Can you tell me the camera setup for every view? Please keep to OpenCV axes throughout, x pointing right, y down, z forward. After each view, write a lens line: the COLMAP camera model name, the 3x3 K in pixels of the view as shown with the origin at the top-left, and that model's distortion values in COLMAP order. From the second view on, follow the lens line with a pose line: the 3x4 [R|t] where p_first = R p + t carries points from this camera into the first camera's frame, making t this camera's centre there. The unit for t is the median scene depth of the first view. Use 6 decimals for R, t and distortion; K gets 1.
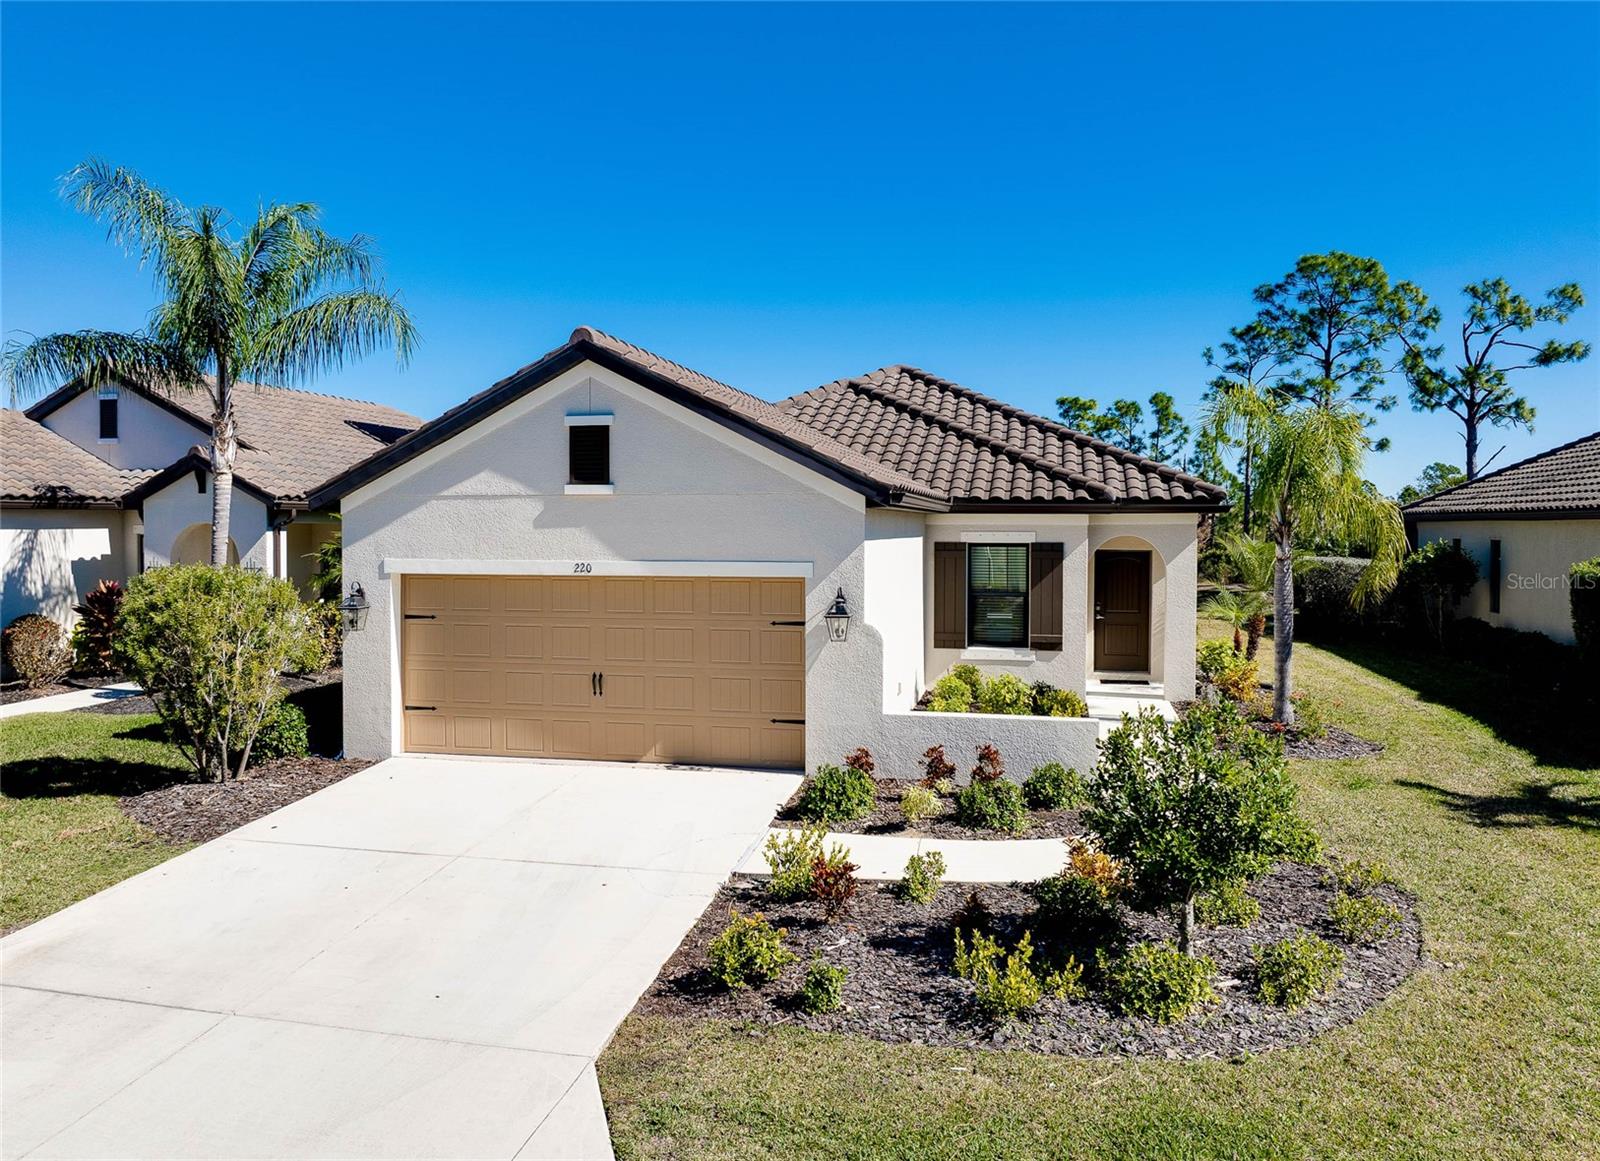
lens RADIAL K [[1268.2, 0, 723.4], [0, 1268.2, 578.1], [0, 0, 1]] dist [-0.022621, -0.034684]
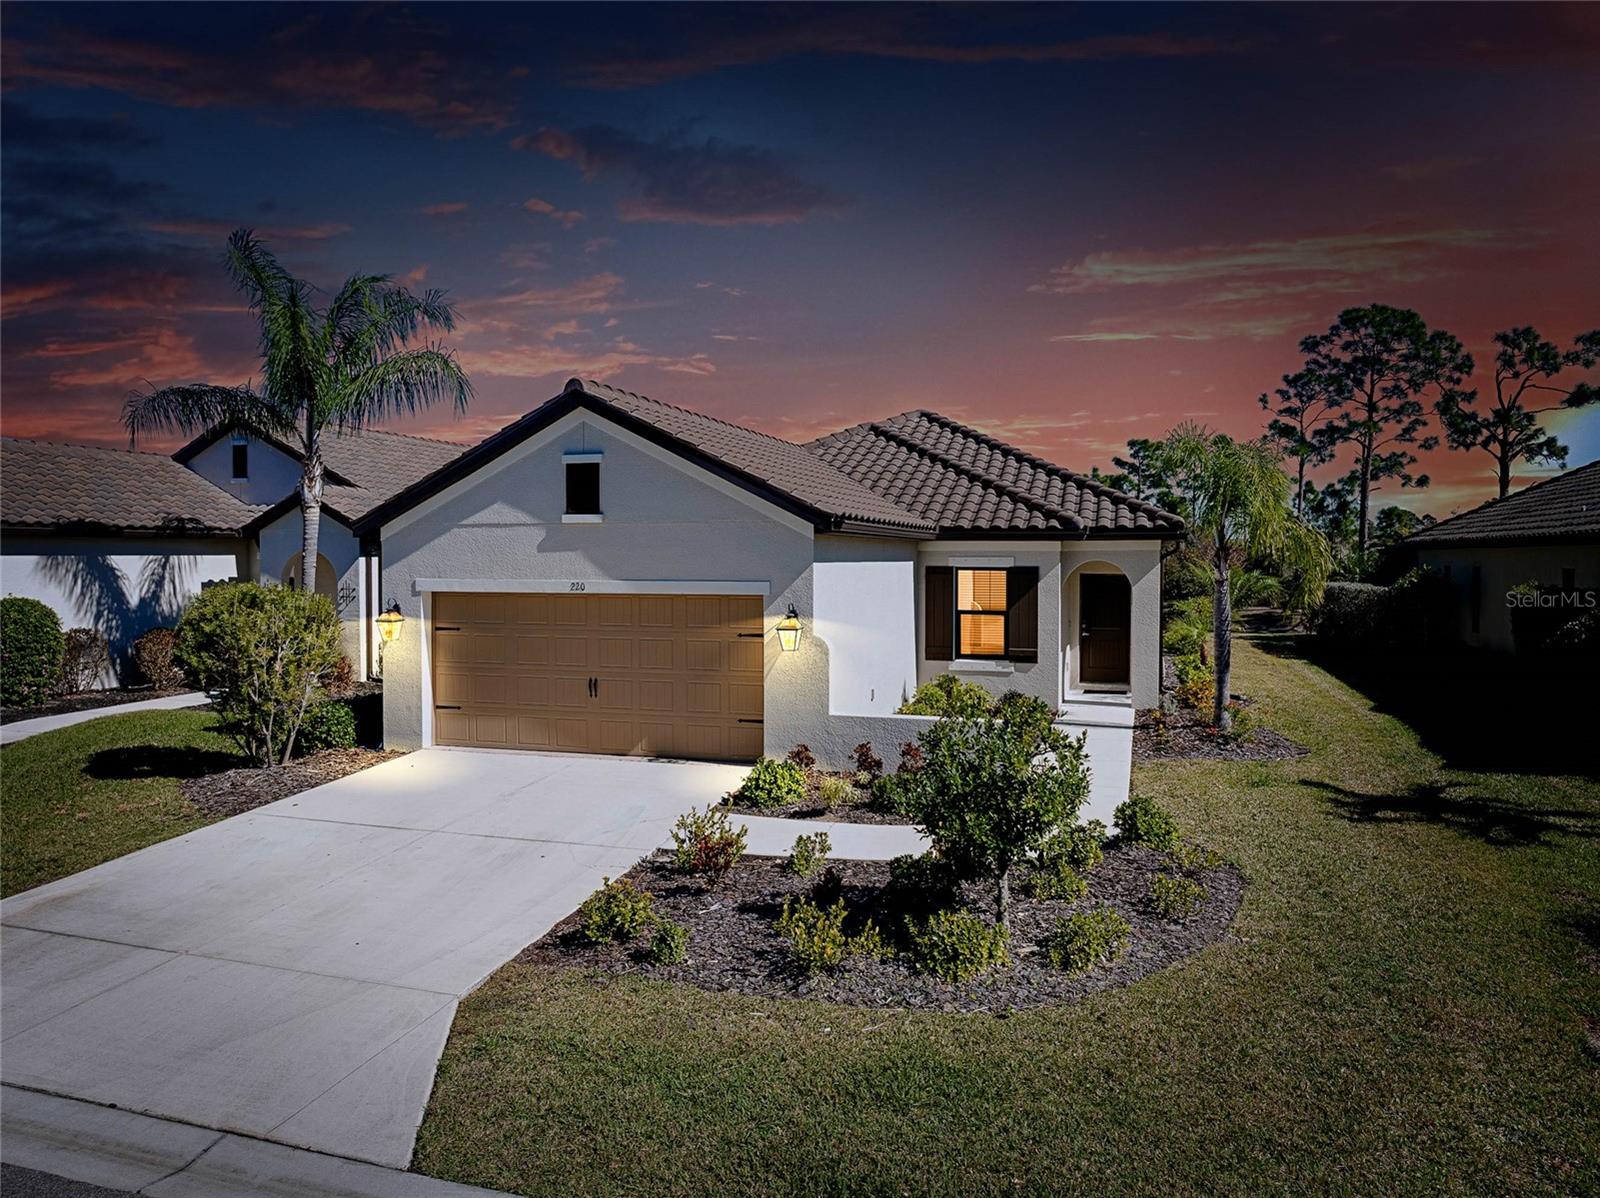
lens RADIAL K [[1128.1, 0, 777.9], [0, 1128.1, 601.5], [0, 0, 1]] dist [-0.033404, -0.006230]
pose [[0.997994, 0.002650, -0.063245, 0.131139], [-0.002722, 0.999996, -0.001058, 0.005977], [0.063242, 0.001228, 0.997997, -0.012349]]
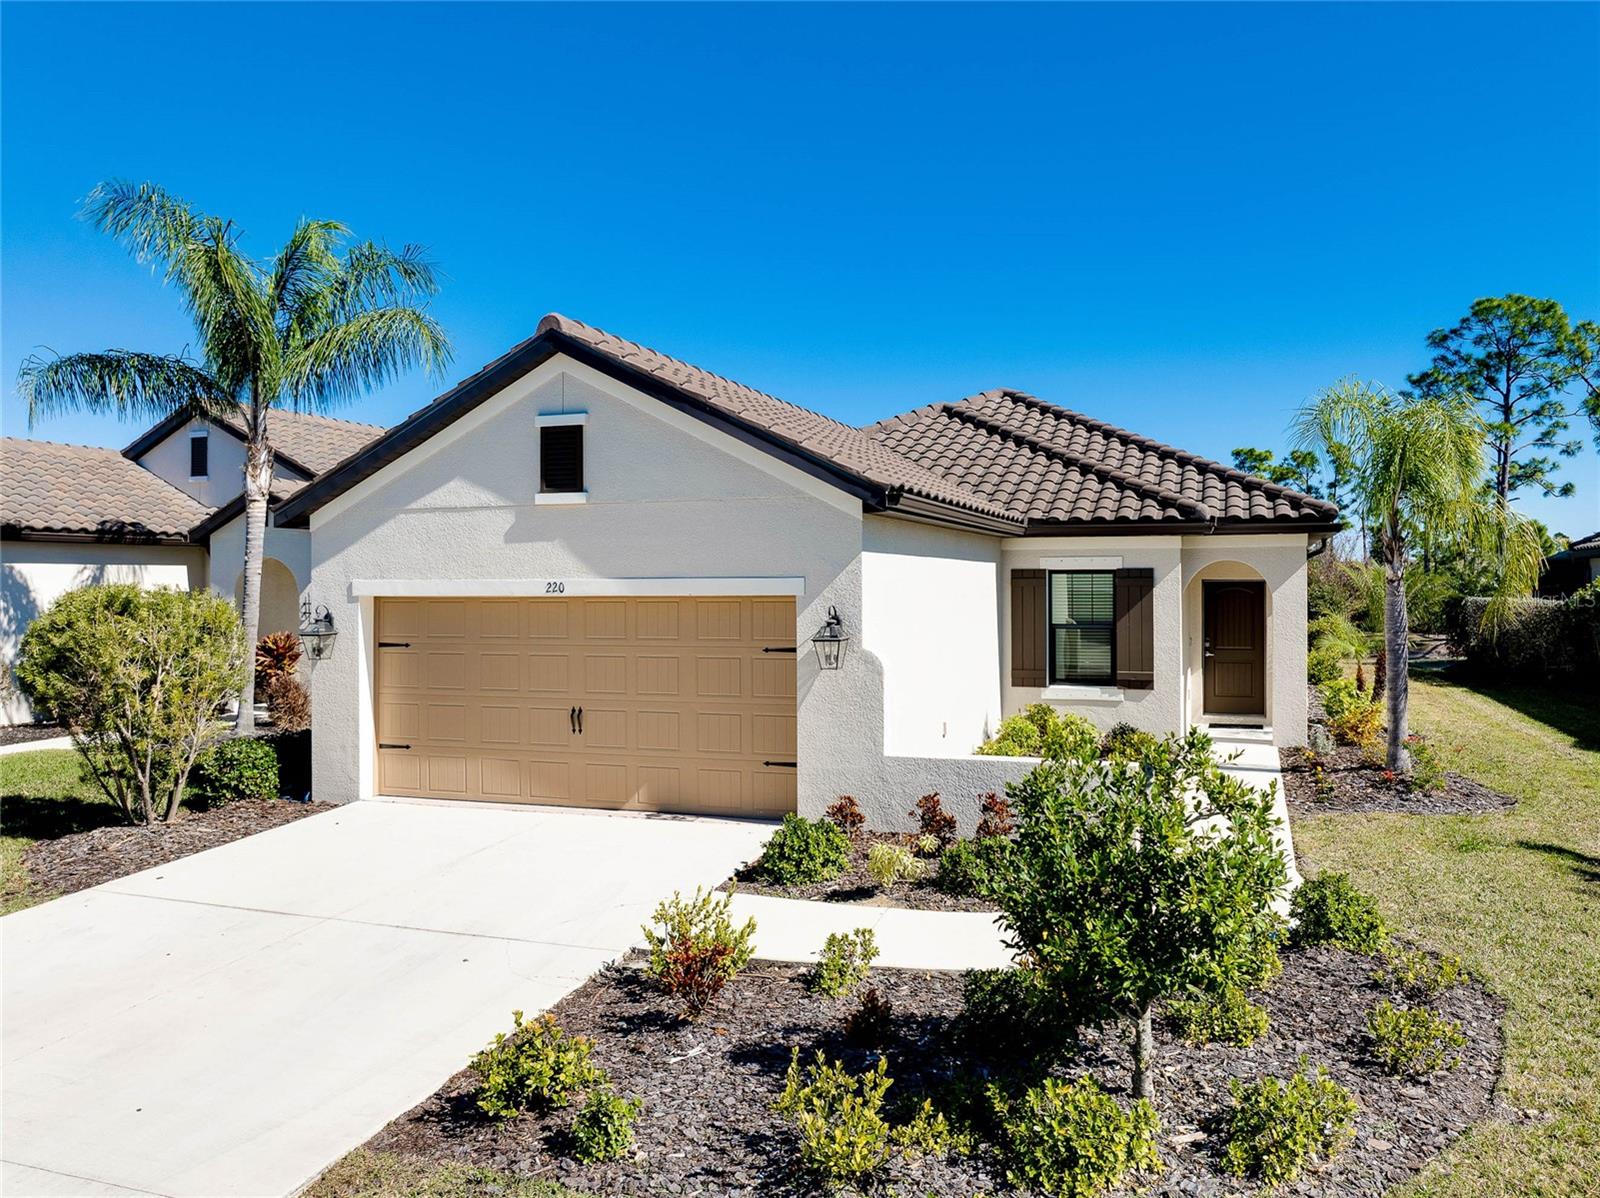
lens RADIAL K [[1212.7, 0, 828.0], [0, 1212.7, 592.9], [0, 0, 1]] dist [-0.040010, 0.000423]
pose [[0.996705, -0.003658, -0.081034, 0.140974], [0.000862, 0.999404, -0.034515, 0.024149], [0.081112, 0.034331, 0.996114, 0.171695]]
